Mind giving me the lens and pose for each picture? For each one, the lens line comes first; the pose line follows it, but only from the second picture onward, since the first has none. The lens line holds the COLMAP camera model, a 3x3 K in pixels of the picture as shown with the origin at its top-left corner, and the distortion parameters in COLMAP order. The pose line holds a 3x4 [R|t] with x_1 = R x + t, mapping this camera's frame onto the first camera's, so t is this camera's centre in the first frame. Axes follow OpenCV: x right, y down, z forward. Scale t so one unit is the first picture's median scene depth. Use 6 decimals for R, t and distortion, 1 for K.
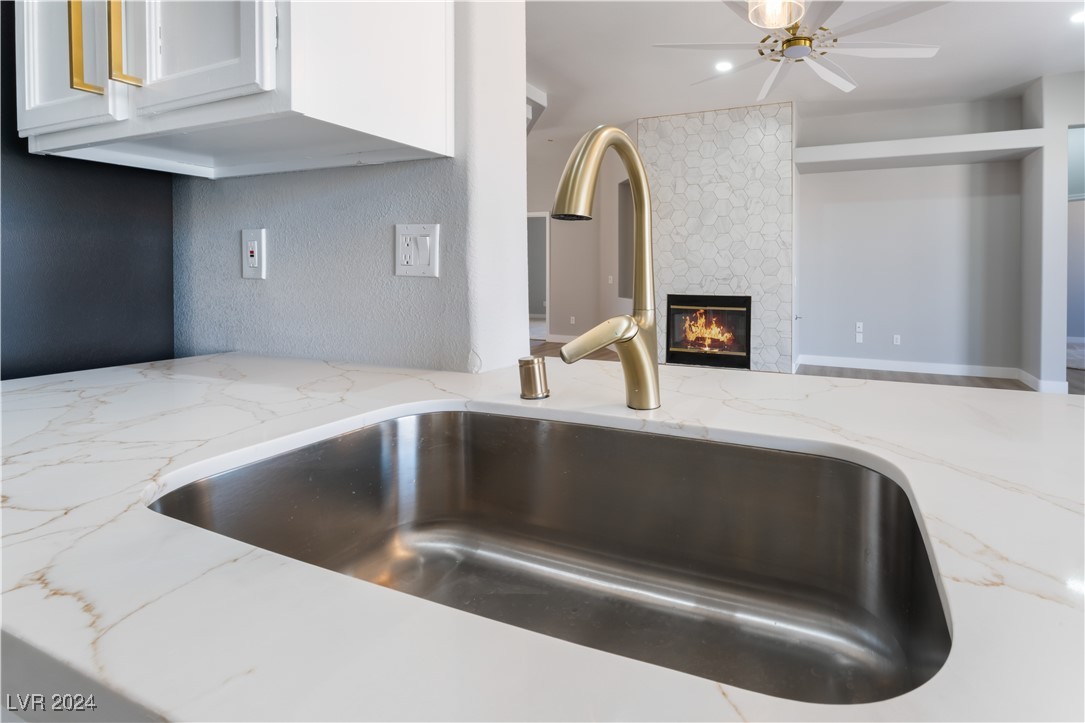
lens RADIAL K [[441.9, 0, 590.8], [0, 441.9, 282.9], [0, 0, 1]] dist [0.001210, 0.001465]
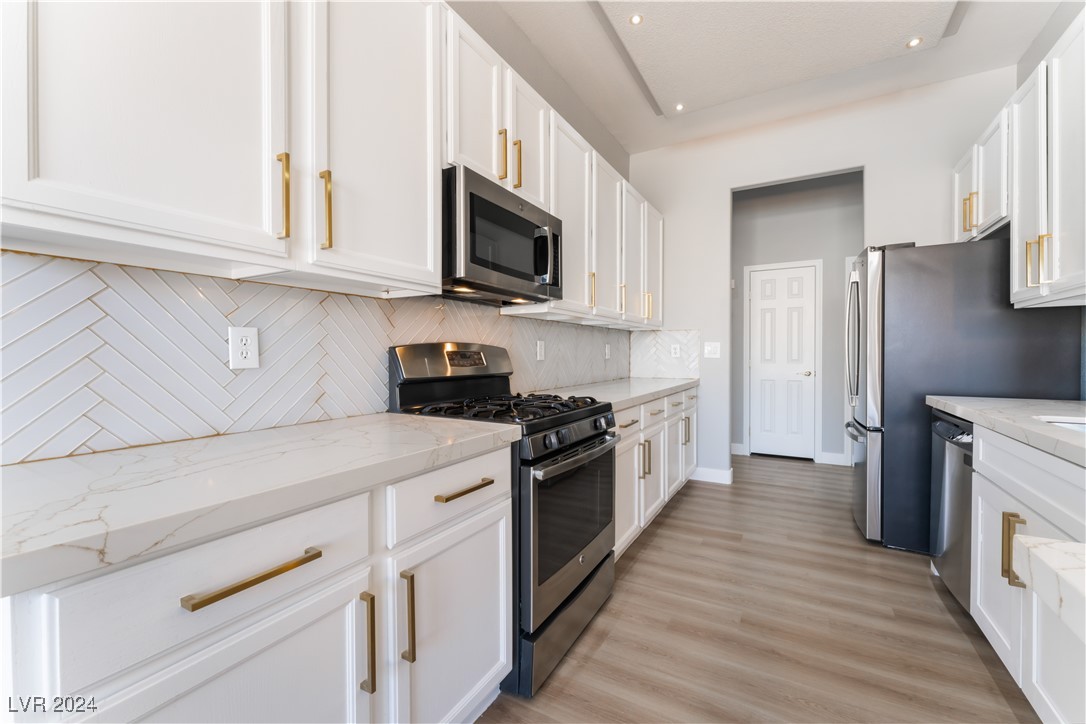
lens RADIAL K [[450.6, 0, 553.2], [0, 450.6, 360.0], [0, 0, 1]] dist [-0.000070, -0.000333]
pose [[-0.159413, 0.005995, -0.987194, 1.550017], [-0.013031, 0.999882, 0.008176, -0.007204], [0.987126, 0.014168, -0.159316, -1.074878]]
